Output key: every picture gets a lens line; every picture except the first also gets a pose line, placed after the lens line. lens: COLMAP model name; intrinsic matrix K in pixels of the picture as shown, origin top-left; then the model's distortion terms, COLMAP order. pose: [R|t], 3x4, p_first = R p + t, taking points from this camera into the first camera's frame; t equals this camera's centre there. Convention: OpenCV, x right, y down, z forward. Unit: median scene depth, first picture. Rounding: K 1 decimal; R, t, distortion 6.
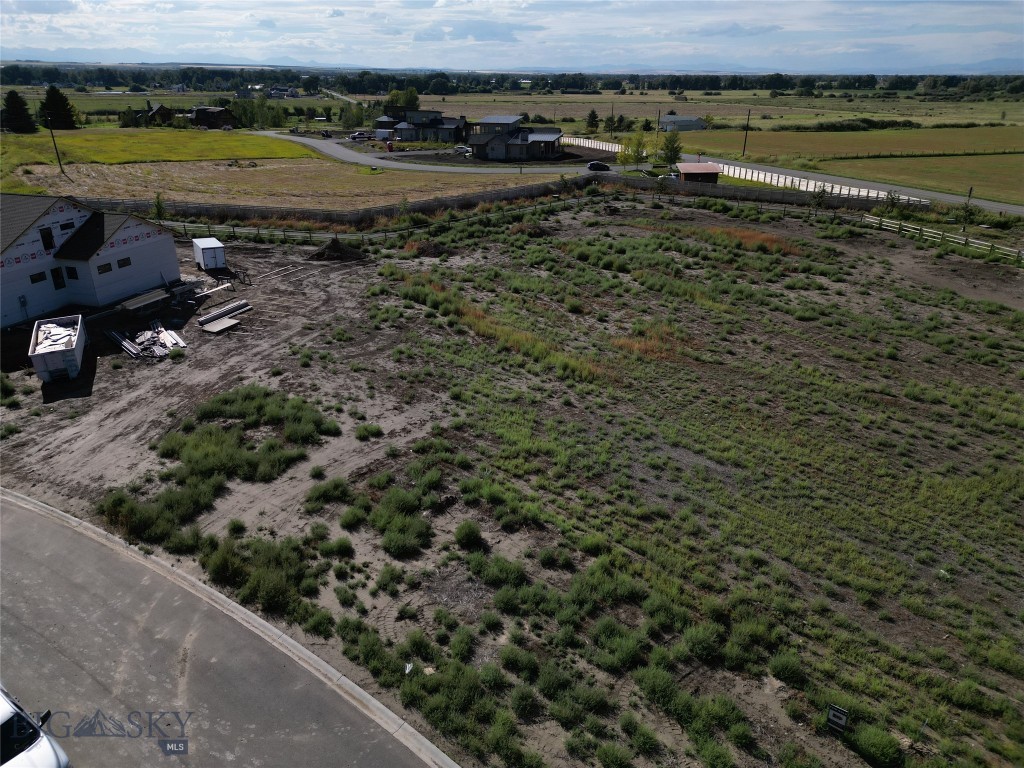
lens RADIAL K [[720.1, 0, 511.0], [0, 720.1, 383.5], [0, 0, 1]] dist [0.048002, -0.033875]
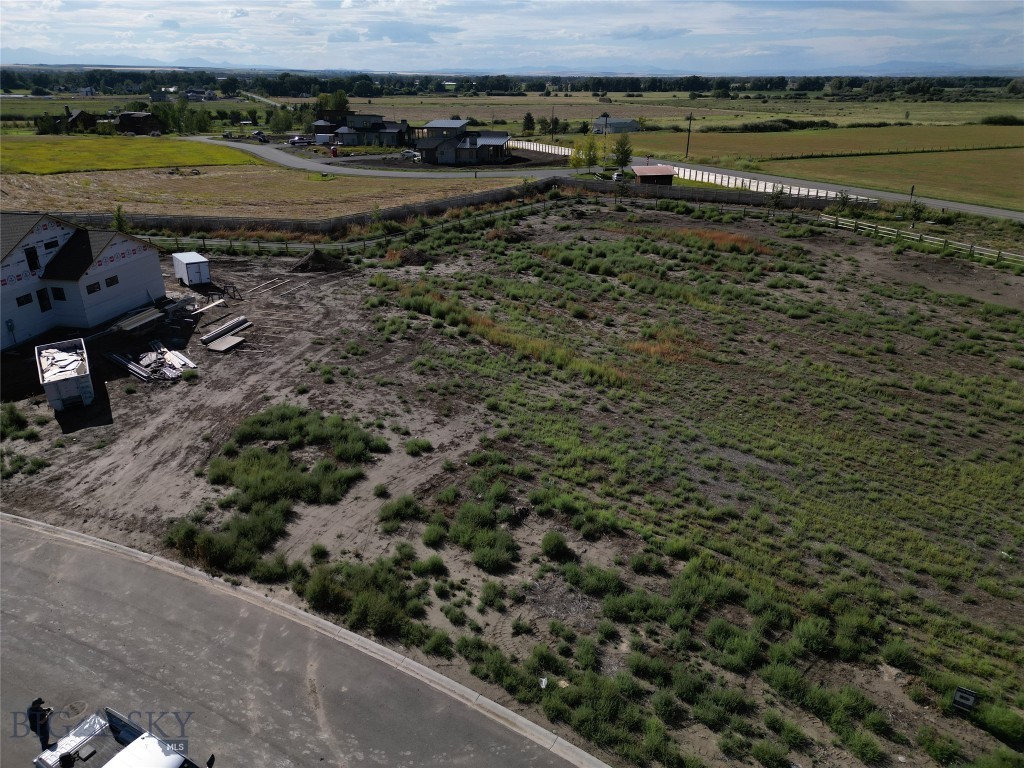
lens RADIAL K [[720.1, 0, 510.0], [0, 720.1, 383.9], [0, 0, 1]] dist [0.048002, -0.033875]
pose [[0.995009, -0.040947, 0.090997, -0.145221], [0.041074, 0.999156, 0.000476, -0.014174], [-0.090939, 0.003264, 0.995851, -0.001169]]
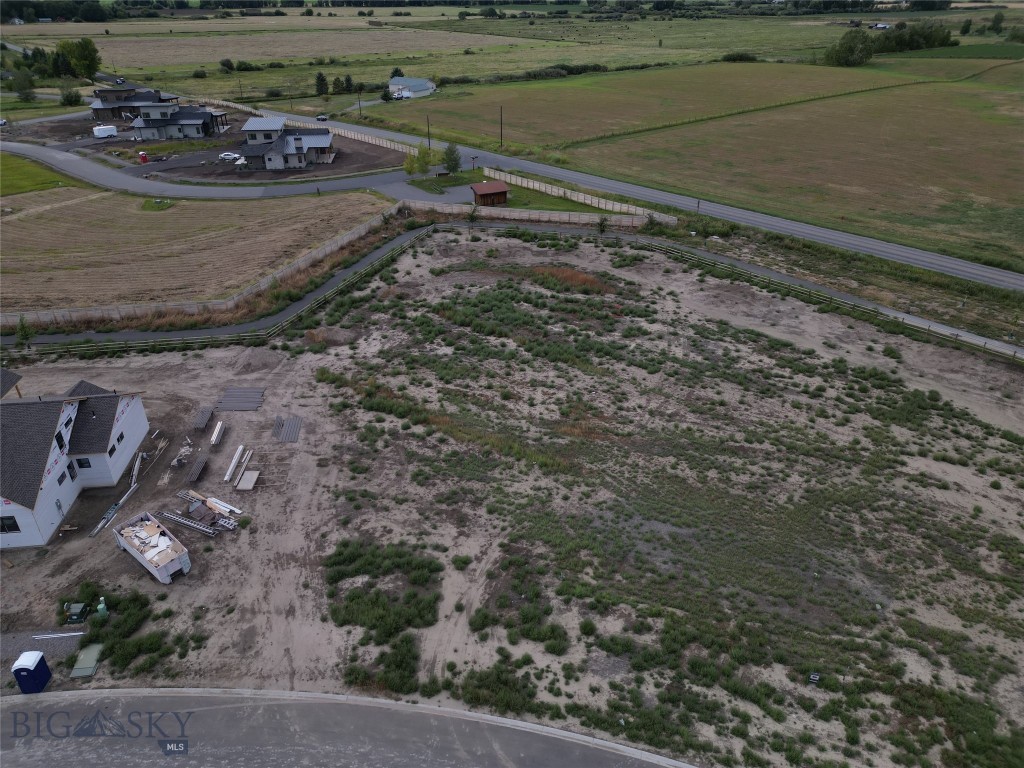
lens RADIAL K [[720.1, 0, 510.0], [0, 720.1, 385.0], [0, 0, 1]] dist [0.048002, -0.033875]
pose [[0.920699, -0.198400, 0.336082, -0.480449], [0.159788, 0.977290, 0.139185, -0.426592], [-0.356064, -0.074446, 0.931492, -0.329272]]
